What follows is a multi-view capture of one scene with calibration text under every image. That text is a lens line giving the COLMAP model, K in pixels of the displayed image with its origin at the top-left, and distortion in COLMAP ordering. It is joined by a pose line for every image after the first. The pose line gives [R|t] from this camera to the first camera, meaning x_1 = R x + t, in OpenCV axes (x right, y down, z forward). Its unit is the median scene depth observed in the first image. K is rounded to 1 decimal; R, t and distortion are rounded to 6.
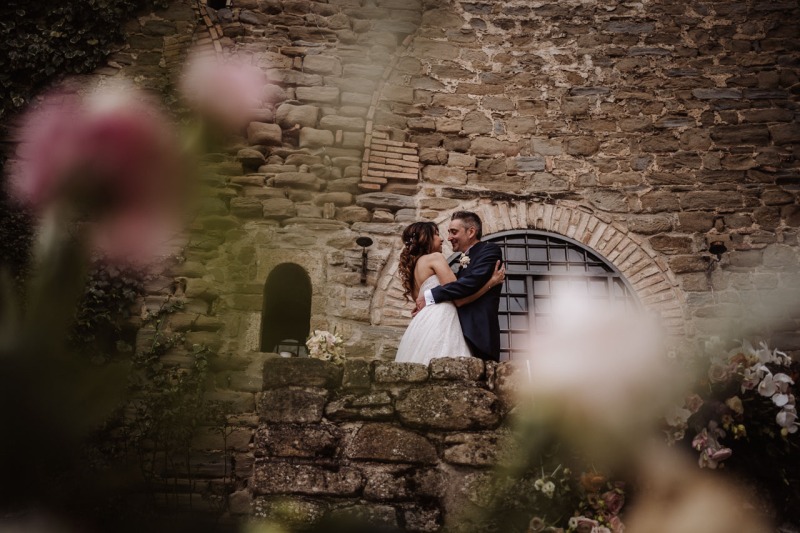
lens RADIAL K [[813.0, 0, 400.8], [0, 813.0, 264.4], [0, 0, 1]] dist [-0.034182, 0.165949]
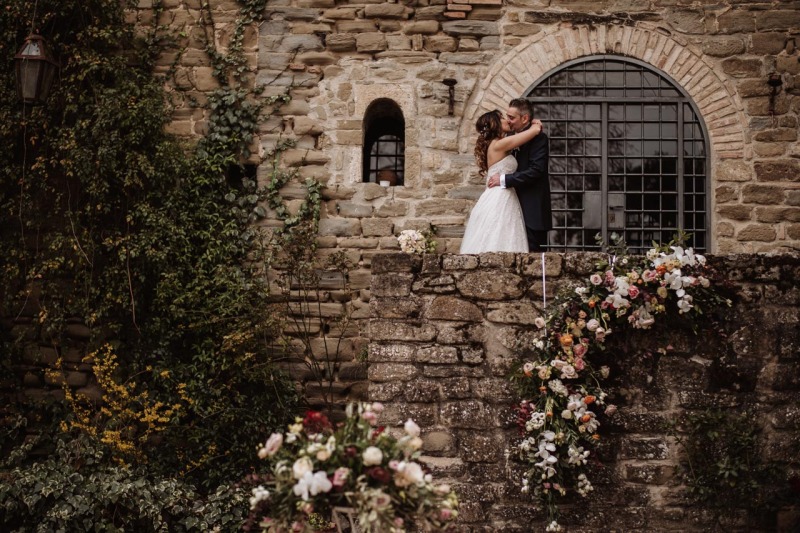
lens RADIAL K [[1362.0, 0, 400.0], [0, 1362.0, 266.5], [0, 0, 1]] dist [-0.136908, -0.067570]
pose [[0.990767, -0.008185, -0.135330, 0.130211], [0.055096, 0.936344, 0.346735, -0.418098], [0.123877, -0.350989, 0.928149, -0.773630]]
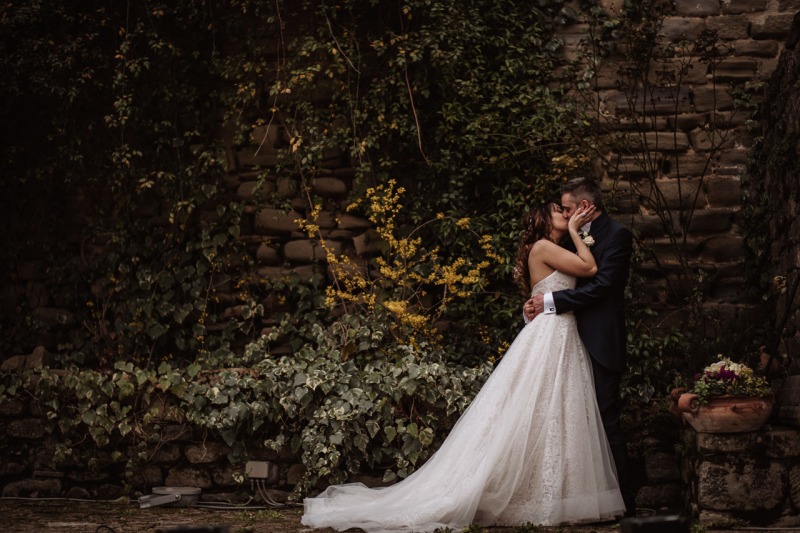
lens RADIAL K [[1351.7, 0, 400.0], [0, 1351.7, 266.5], [0, 0, 1]] dist [-0.147646, -0.083335]
pose [[0.973668, -0.047137, -0.223044, -0.175806], [0.120298, 0.937315, 0.327061, -0.090315], [0.193646, -0.345280, 0.918304, -0.430080]]
